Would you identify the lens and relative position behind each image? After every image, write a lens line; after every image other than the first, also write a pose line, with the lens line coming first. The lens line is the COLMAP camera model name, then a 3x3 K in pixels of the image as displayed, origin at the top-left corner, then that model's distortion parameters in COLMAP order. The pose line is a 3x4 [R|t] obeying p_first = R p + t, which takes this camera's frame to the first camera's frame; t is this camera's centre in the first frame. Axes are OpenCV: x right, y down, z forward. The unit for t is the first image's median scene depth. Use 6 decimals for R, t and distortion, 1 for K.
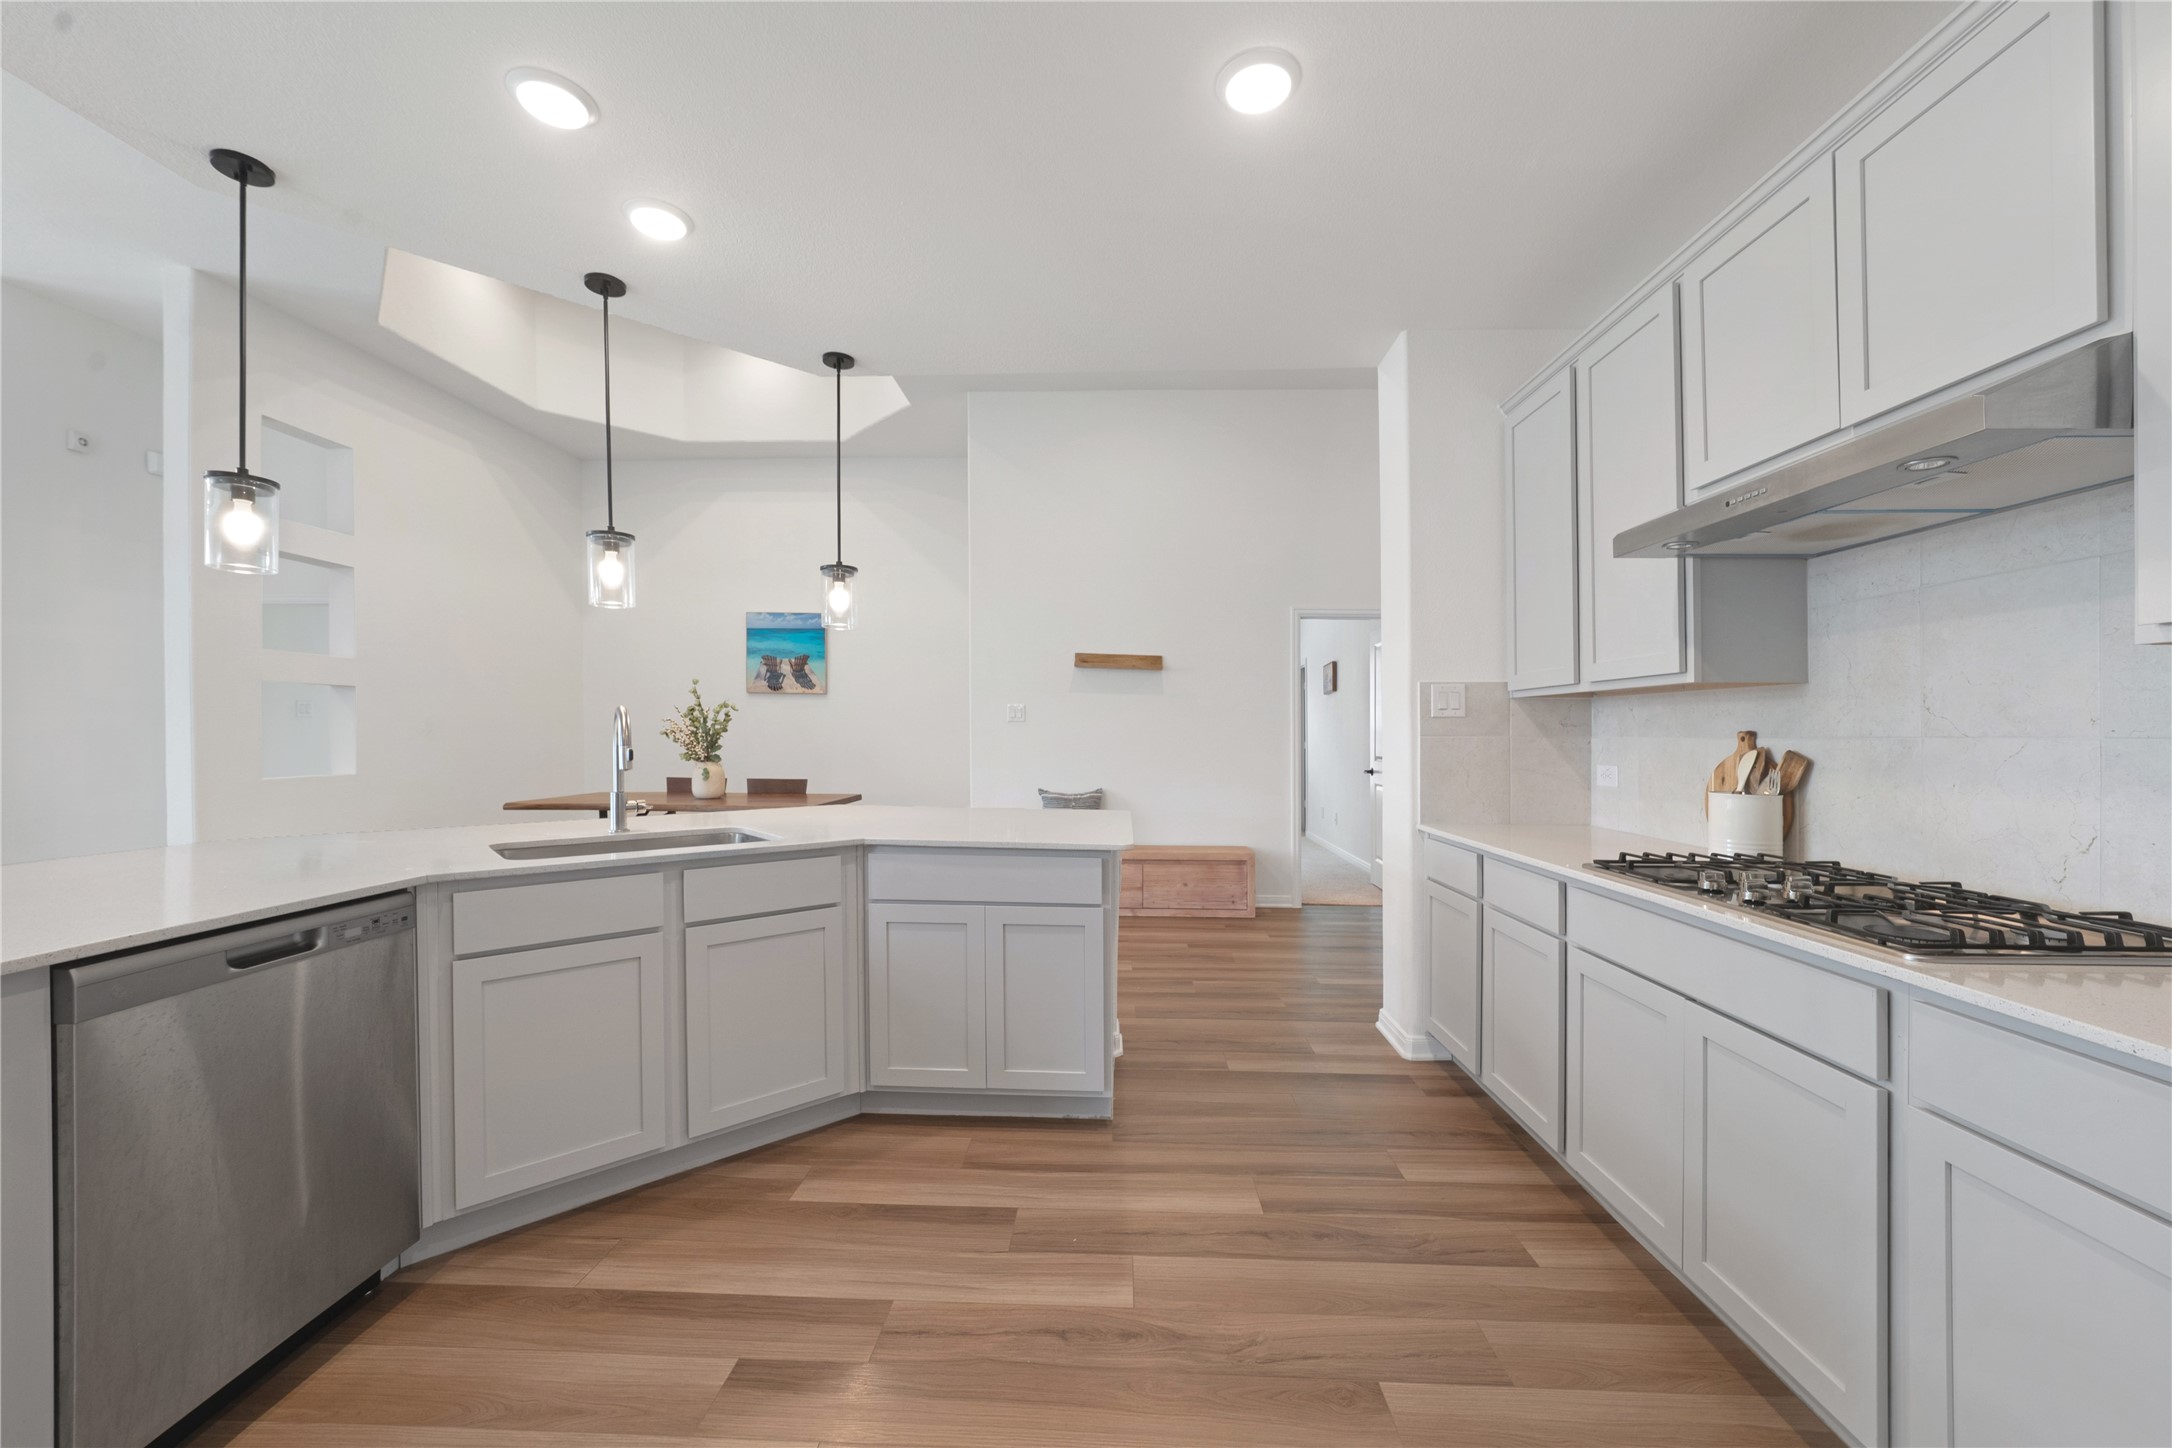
lens RADIAL K [[802.1, 0, 1086.4], [0, 802.1, 758.9], [0, 0, 1]] dist [-0.030048, -0.000001]
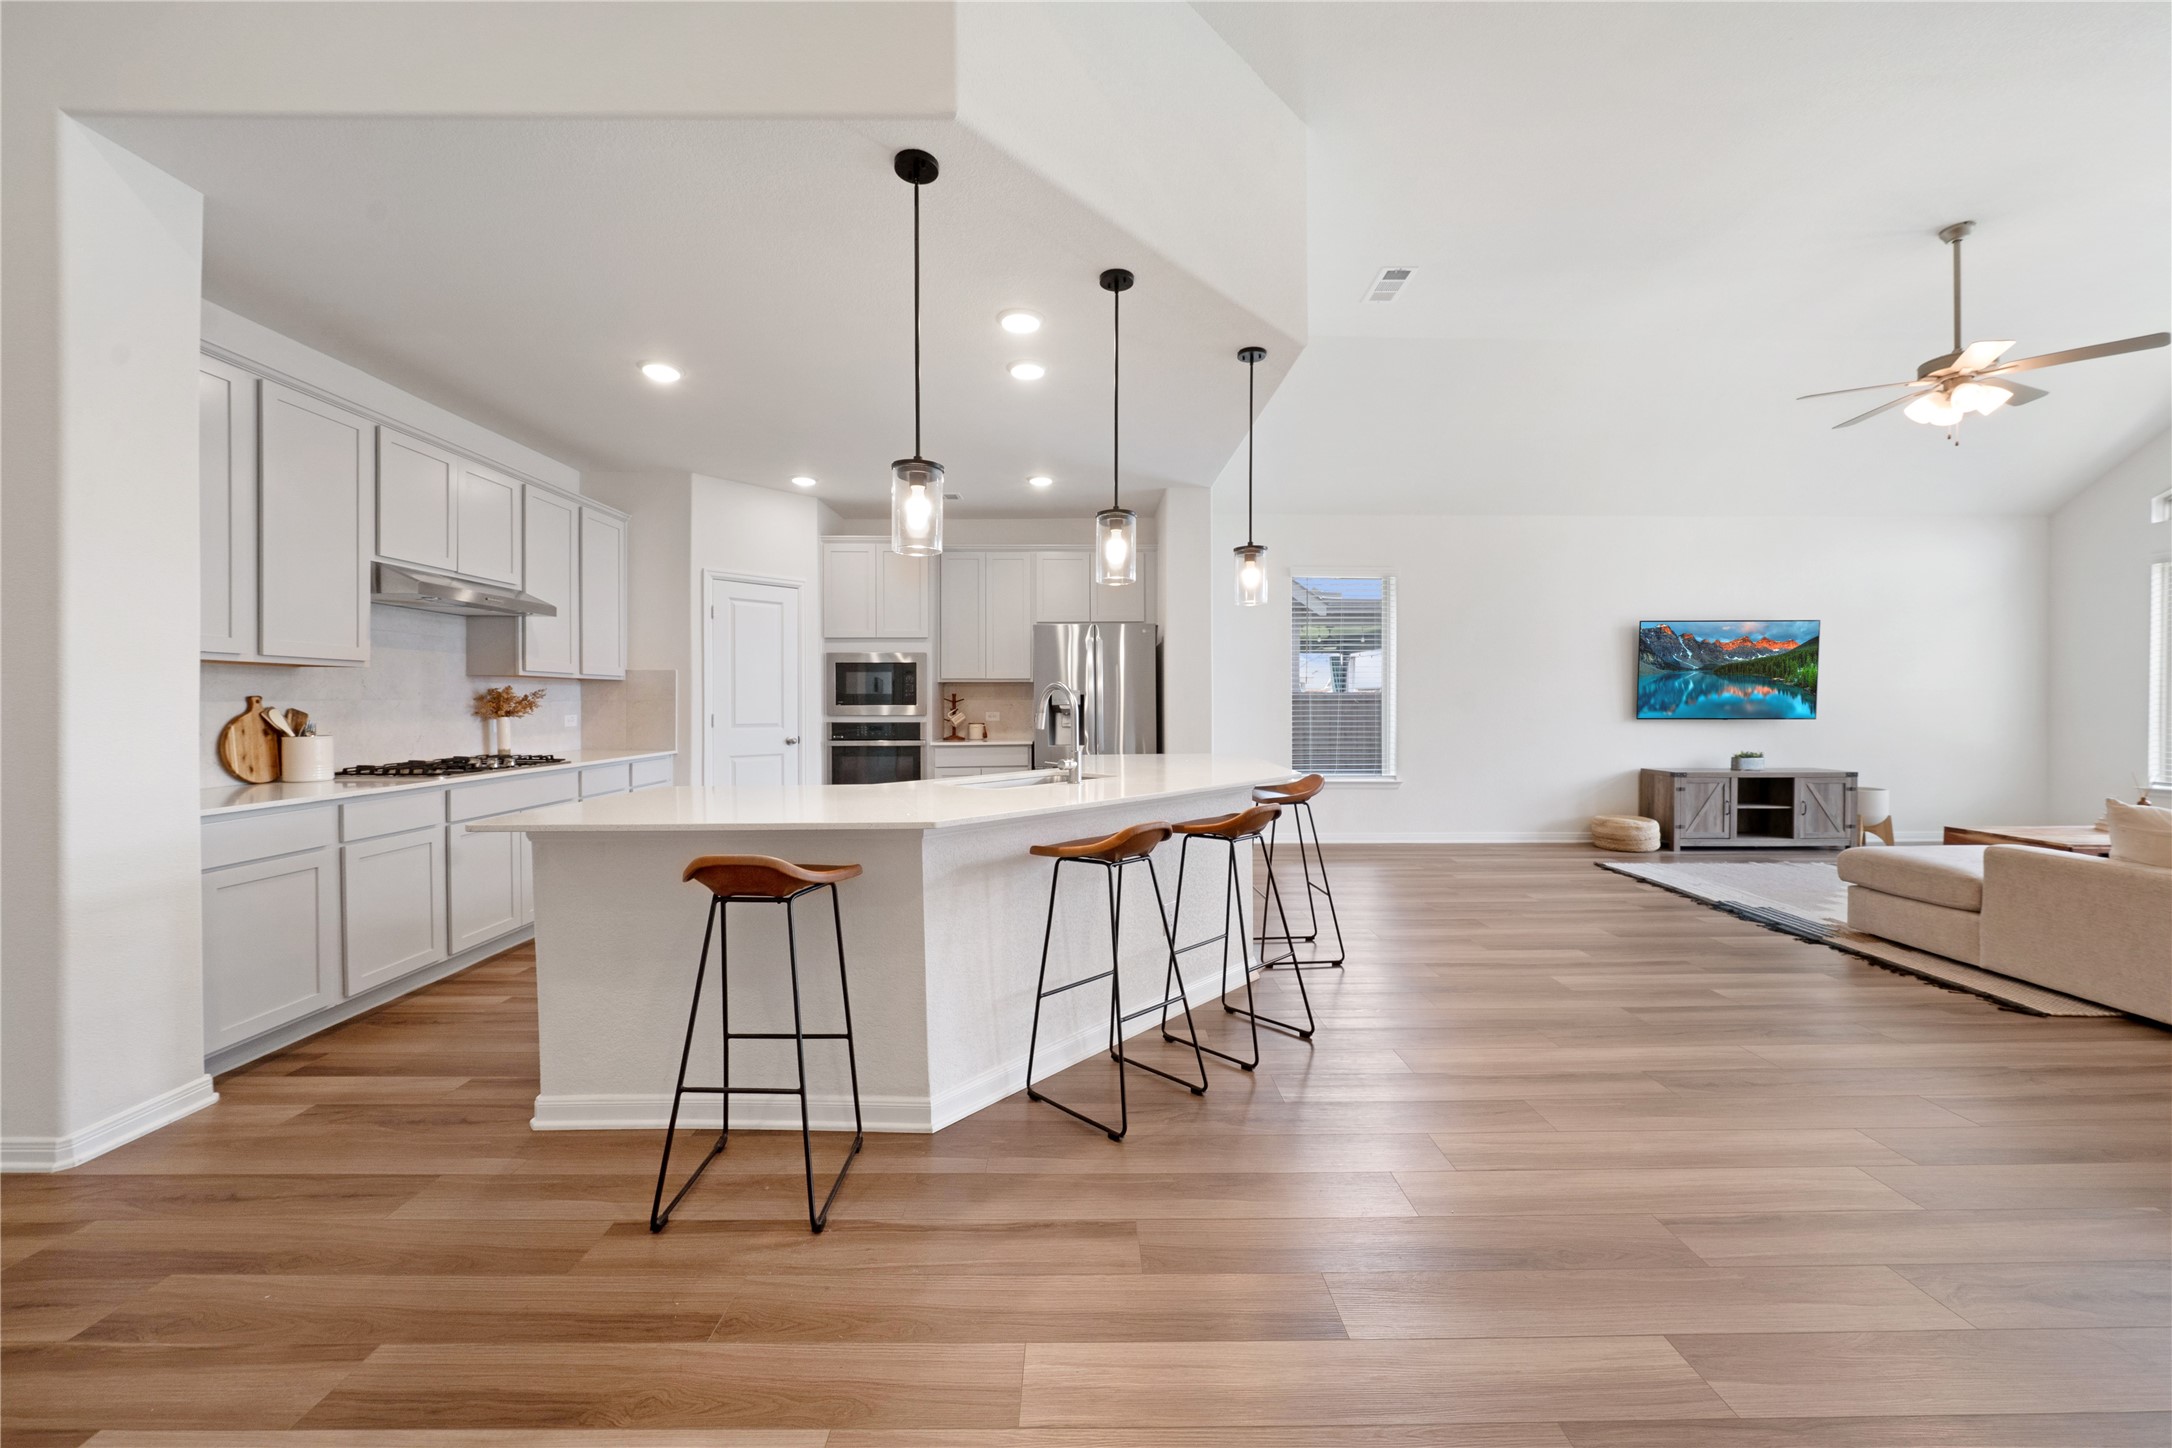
lens RADIAL K [[801.6, 0, 1084.5], [0, 801.6, 708.0], [0, 0, 1]] dist [0.007361, -0.000011]
pose [[-0.998890, -0.006214, -0.046690, -0.607542], [-0.007796, 0.999399, 0.033780, -0.074334], [0.046452, 0.034107, -0.998338, 2.563123]]
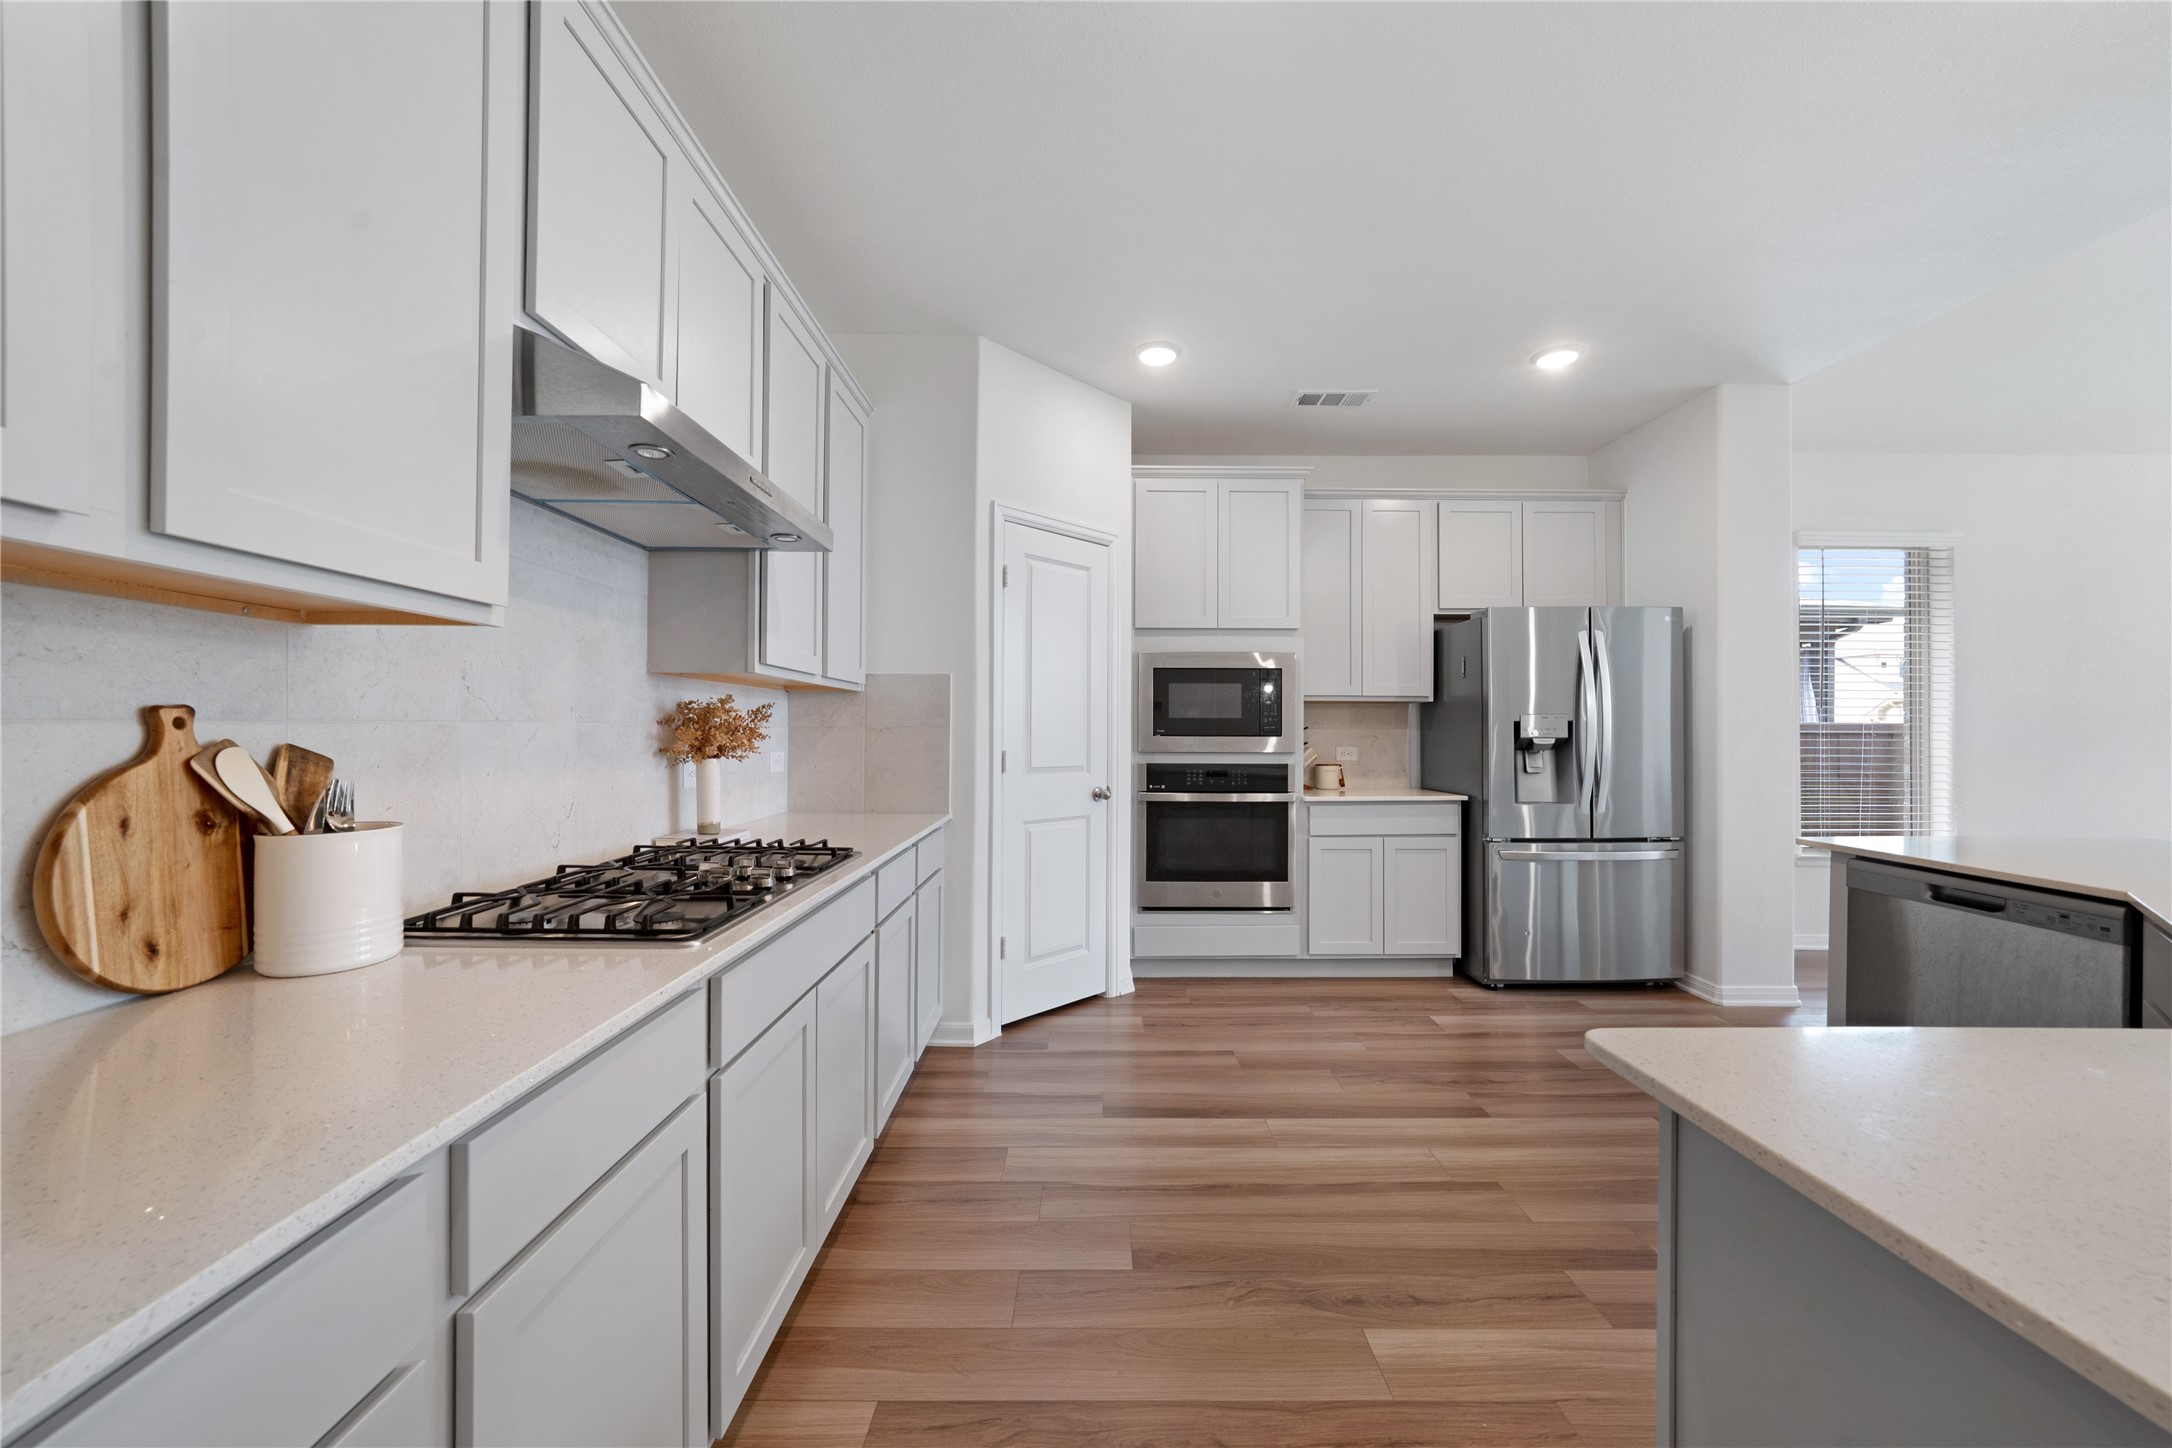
lens RADIAL K [[811.3, 0, 1090.0], [0, 811.3, 729.0], [0, 0, 1]] dist [-0.010193, 0.000239]
pose [[-0.999110, -0.012331, -0.040337, 0.336171], [-0.013325, 0.999612, 0.024465, -0.039463], [0.040020, 0.024980, -0.998887, 1.492281]]
